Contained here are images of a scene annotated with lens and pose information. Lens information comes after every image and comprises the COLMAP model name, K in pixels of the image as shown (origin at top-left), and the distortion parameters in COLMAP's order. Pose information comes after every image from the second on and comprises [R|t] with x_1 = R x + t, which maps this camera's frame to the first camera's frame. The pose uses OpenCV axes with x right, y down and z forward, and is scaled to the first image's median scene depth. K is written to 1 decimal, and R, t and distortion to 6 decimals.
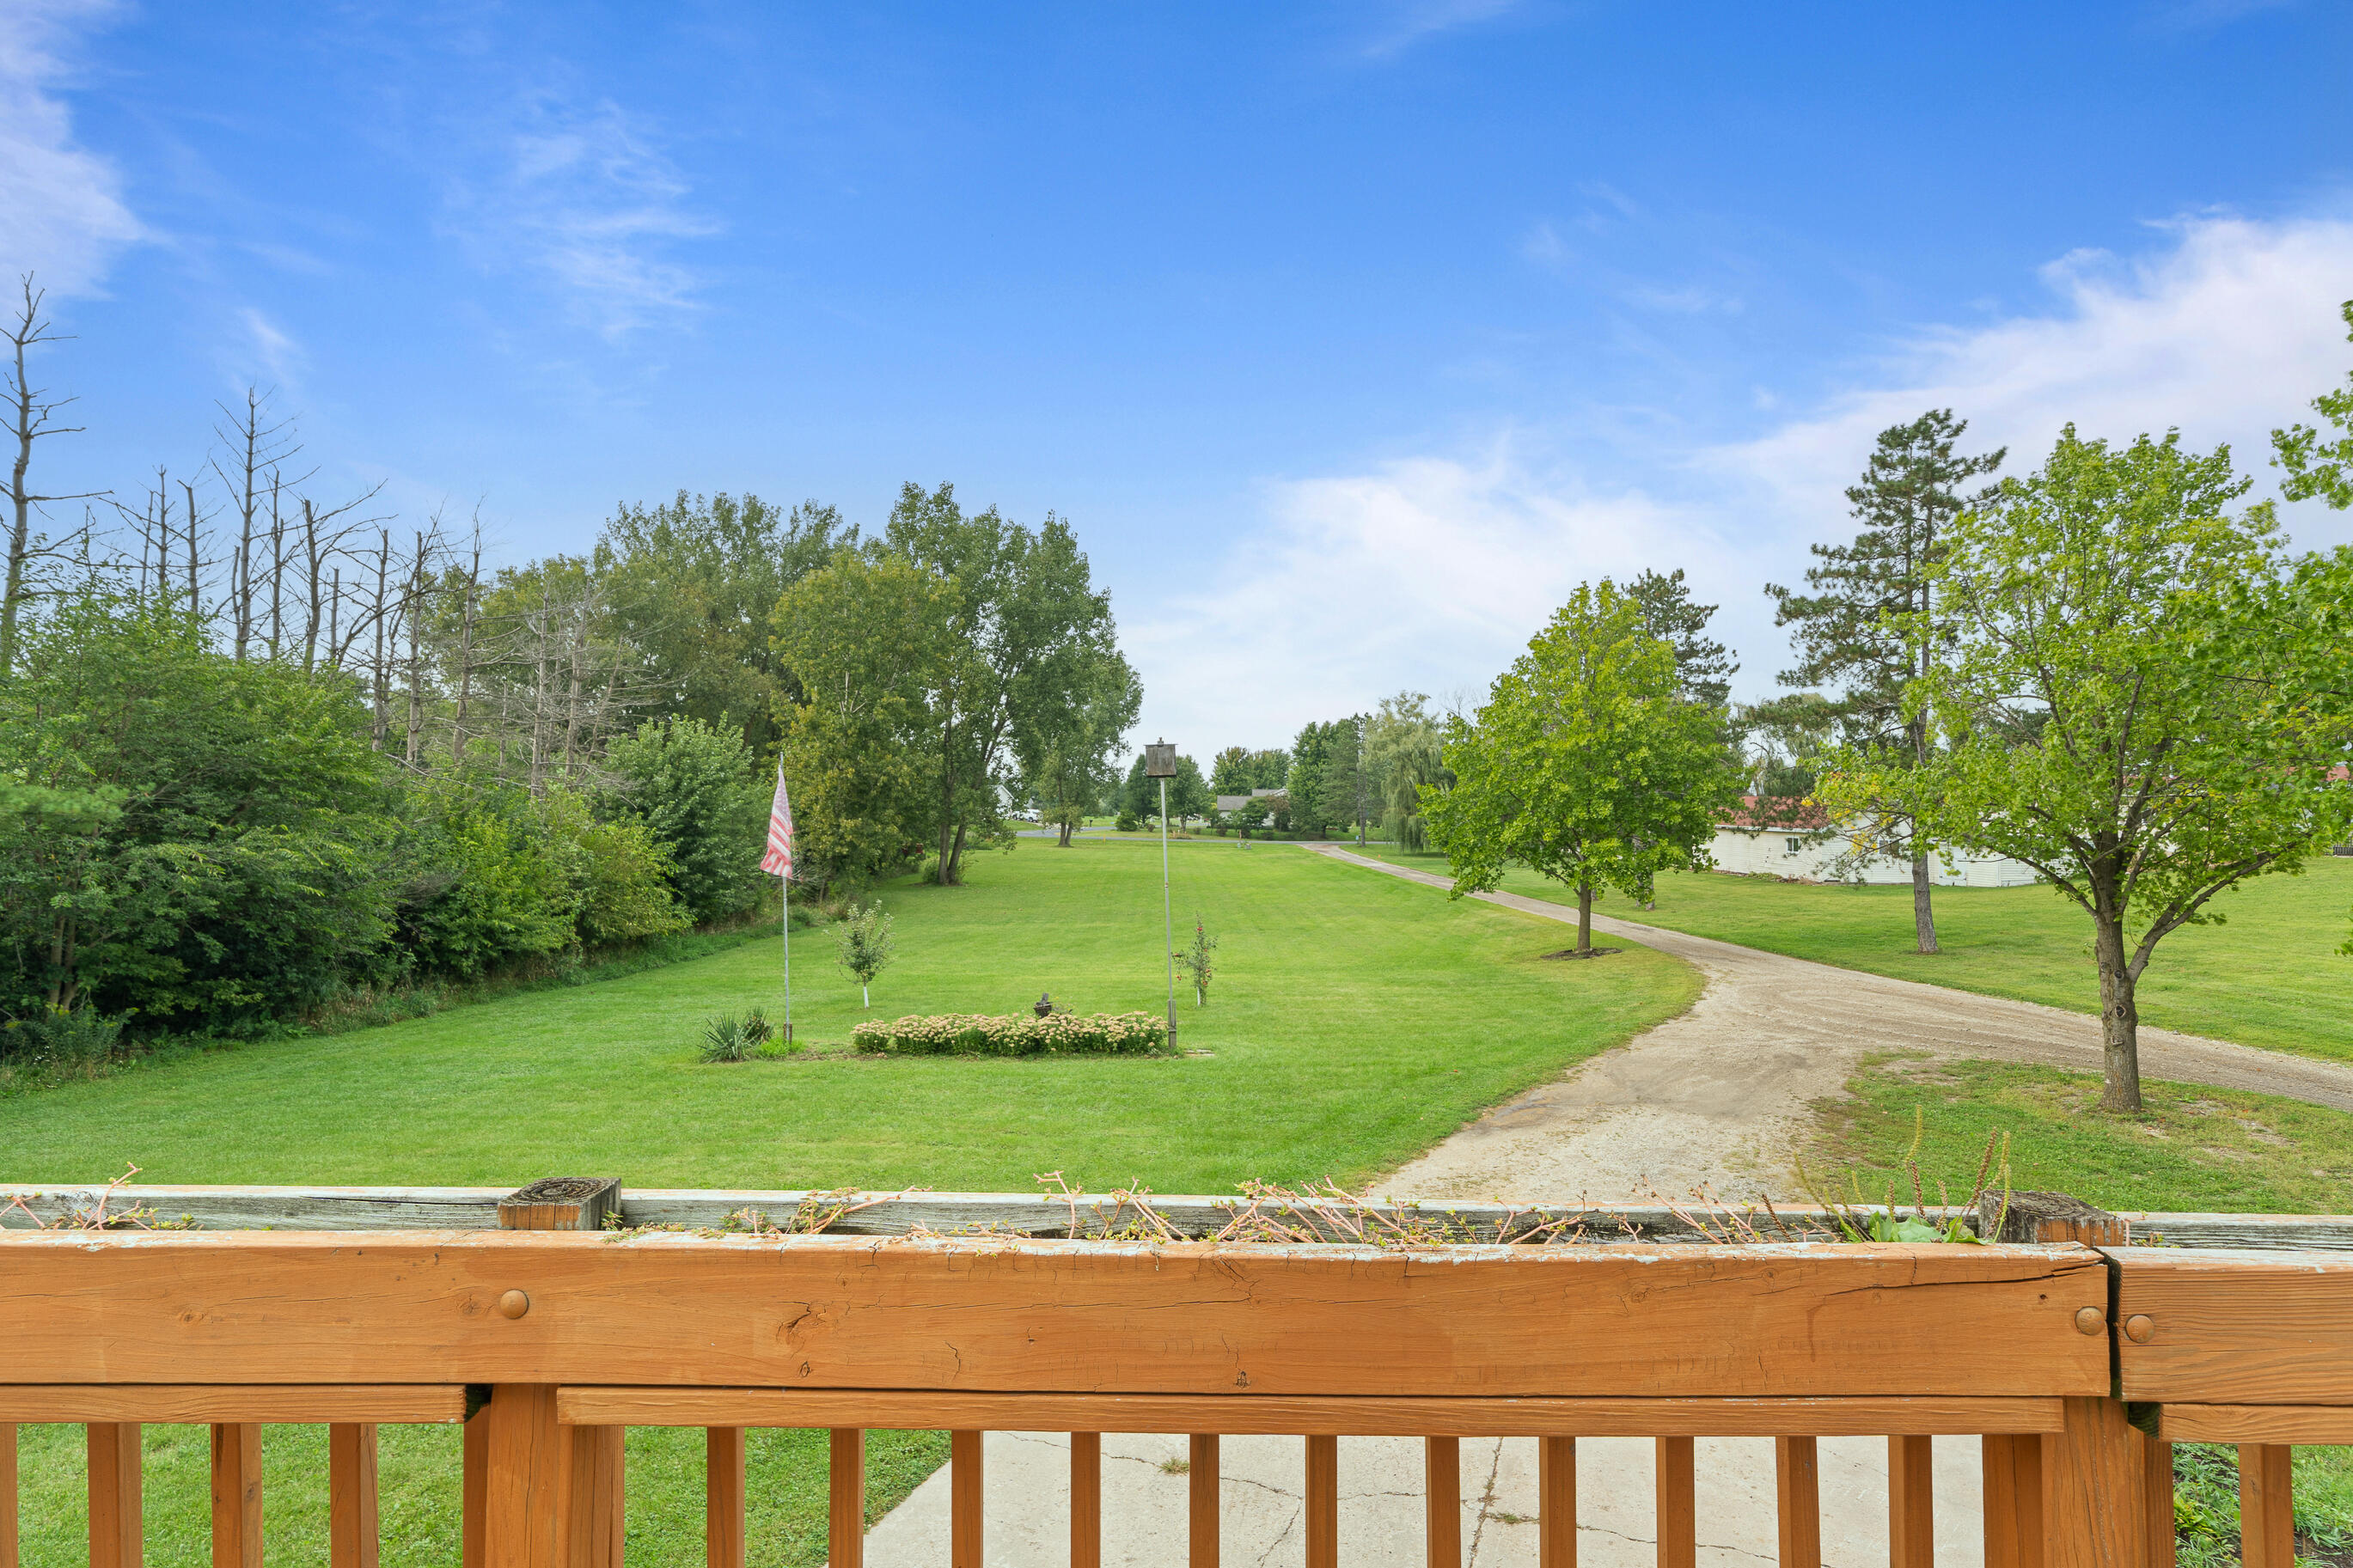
lens RADIAL K [[1148.0, 0, 1159.8], [0, 1148.0, 771.7], [0, 0, 1]] dist [-0.000863, -0.000351]
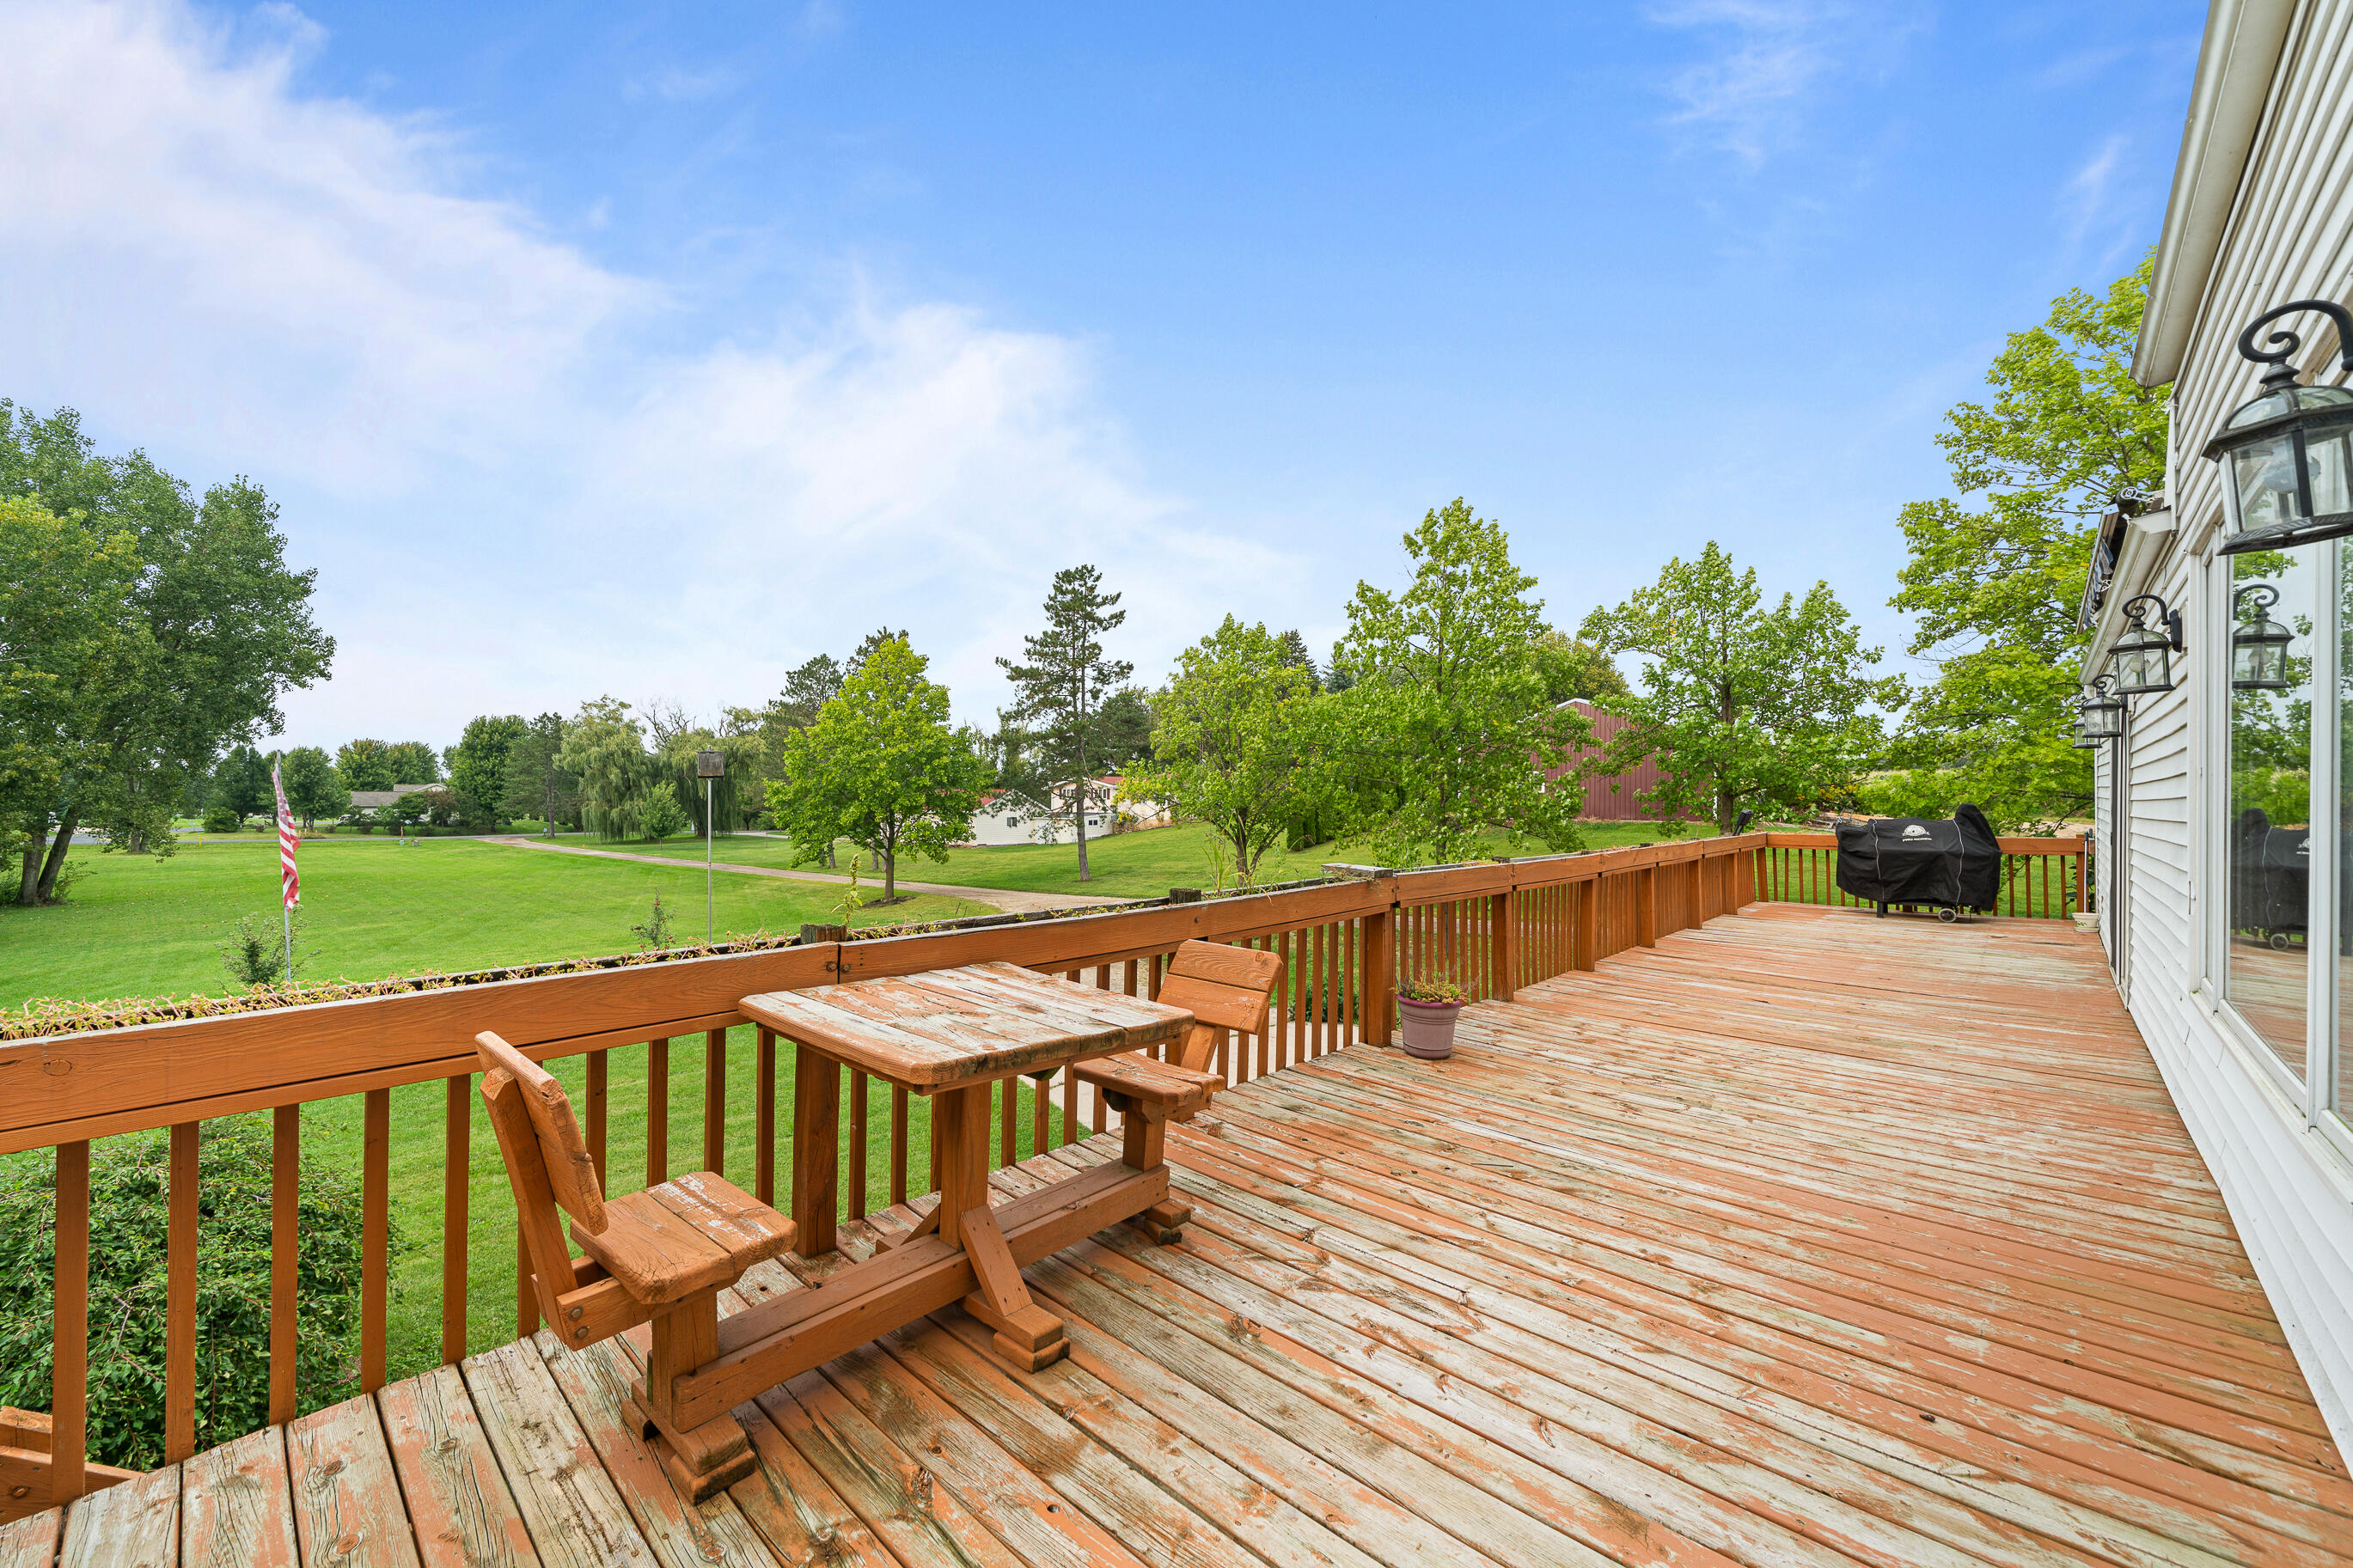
lens RADIAL K [[928.9, 0, 1168.5], [0, 928.9, 786.0], [0, 0, 1]] dist [0.000415, -0.000491]
pose [[0.685644, -0.001240, 0.727936, -0.199744], [-0.011409, 0.999857, 0.012450, -0.002198], [-0.727848, -0.016841, 0.685532, -0.033540]]
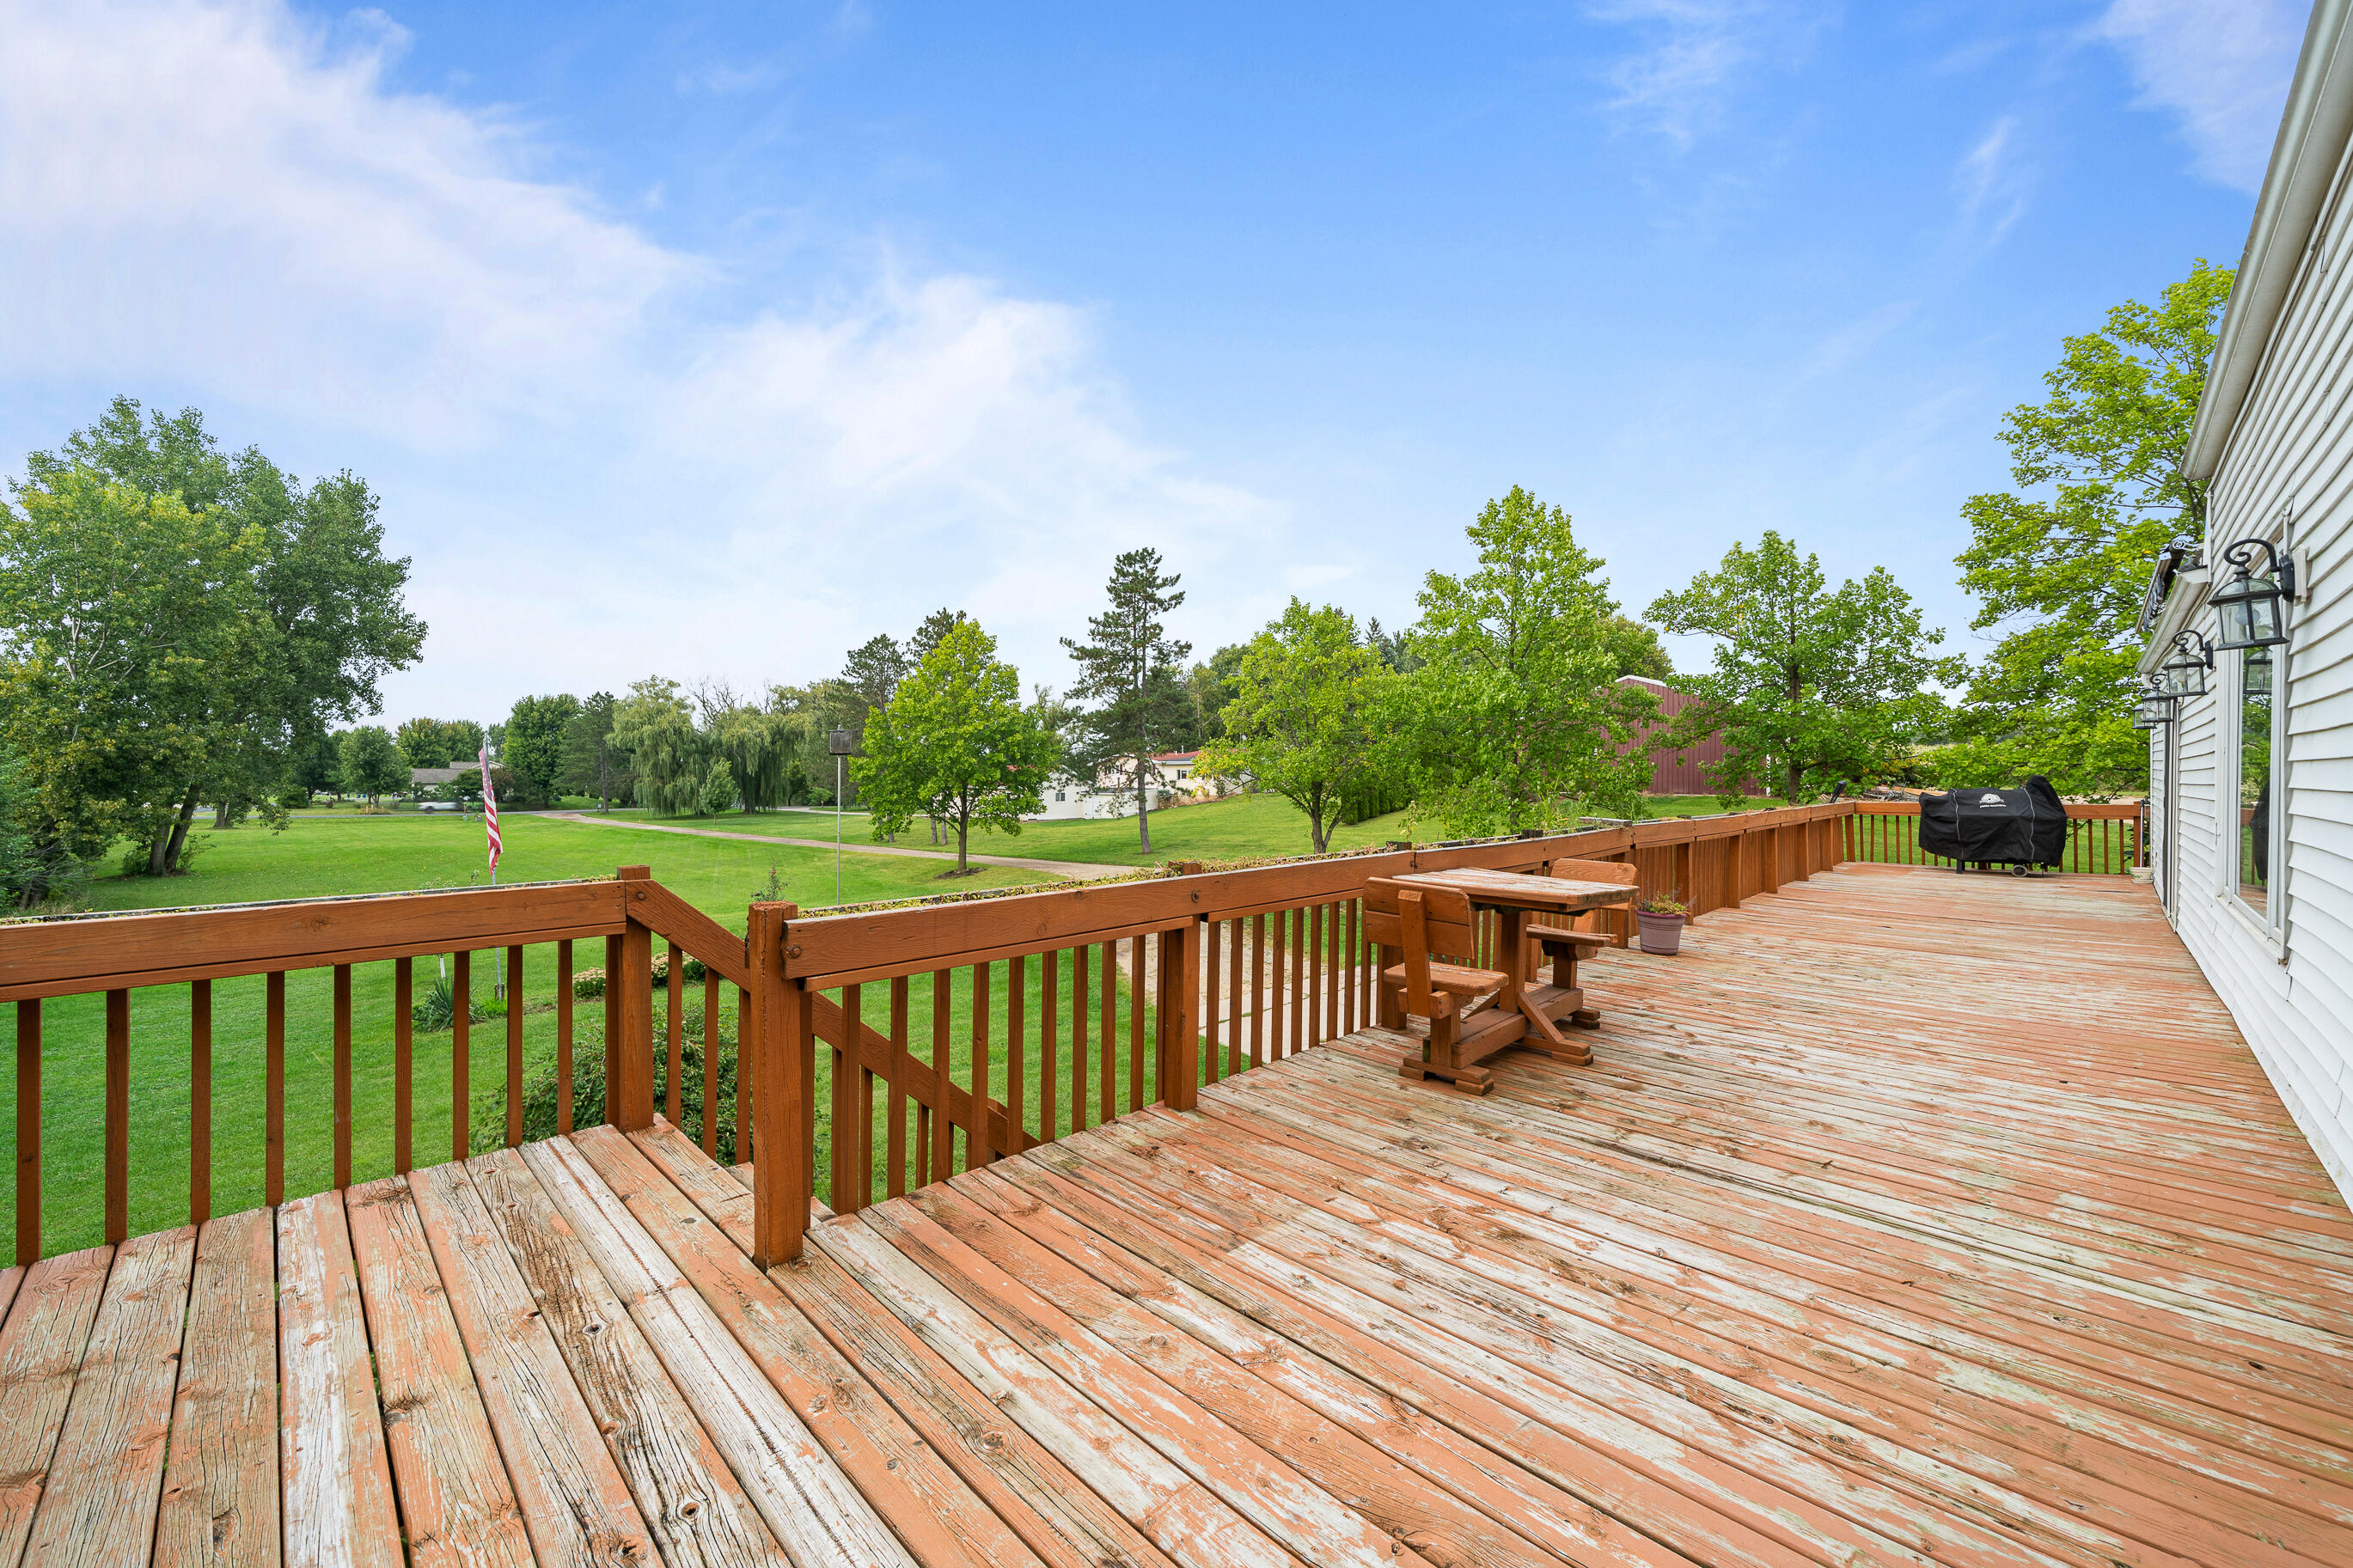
lens RADIAL K [[932.4, 0, 1167.3], [0, 932.4, 769.8], [0, 0, 1]] dist [-0.000766, -0.000064]
pose [[0.705236, -0.008802, 0.708918, -0.257848], [-0.008959, 0.999732, 0.021325, -0.002232], [-0.708916, -0.021390, 0.704969, -0.031582]]
